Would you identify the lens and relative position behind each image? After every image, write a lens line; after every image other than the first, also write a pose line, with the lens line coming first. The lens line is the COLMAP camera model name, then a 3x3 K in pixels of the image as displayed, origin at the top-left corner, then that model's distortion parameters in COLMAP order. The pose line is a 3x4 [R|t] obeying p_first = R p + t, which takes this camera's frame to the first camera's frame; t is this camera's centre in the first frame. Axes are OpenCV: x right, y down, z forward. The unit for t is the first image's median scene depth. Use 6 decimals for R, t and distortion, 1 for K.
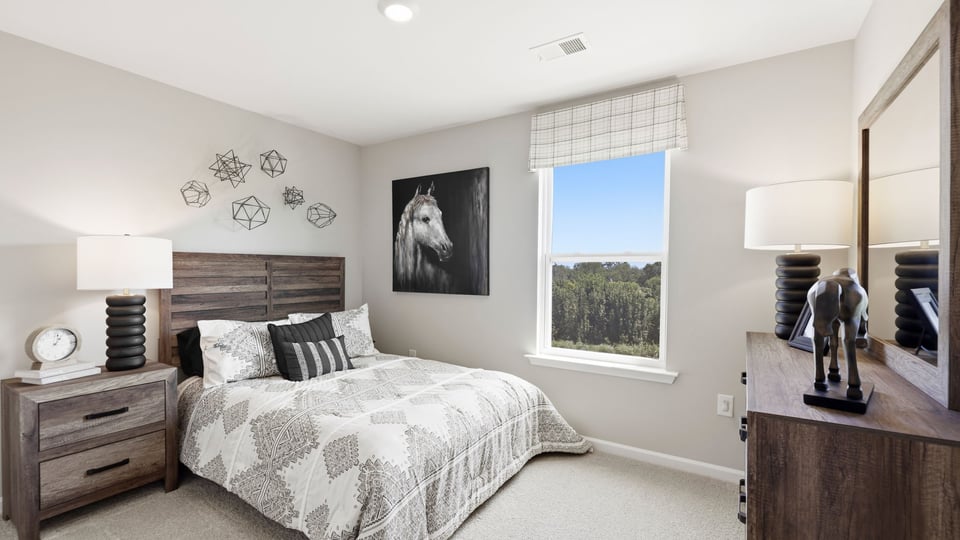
lens RADIAL K [[419.7, 0, 485.2], [0, 419.7, 269.8], [0, 0, 1]] dist [0.029012, -0.000883]
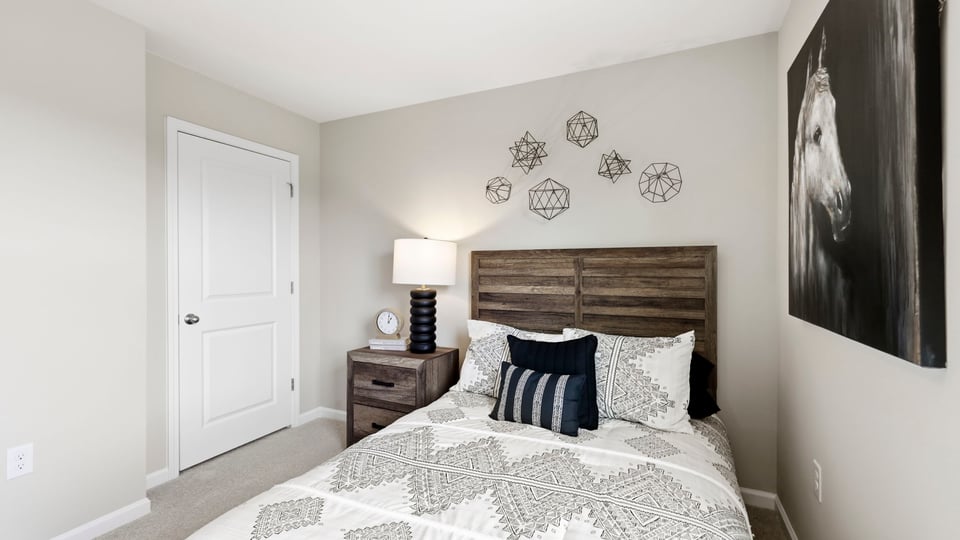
lens RADIAL K [[419.7, 0, 476.8], [0, 419.7, 264.2], [0, 0, 1]] dist [0.029012, -0.000883]
pose [[0.115982, -0.015616, -0.993129, 0.250480], [-0.001512, 0.999872, -0.015899, 0.006004], [0.993250, 0.003346, 0.115944, 0.770921]]
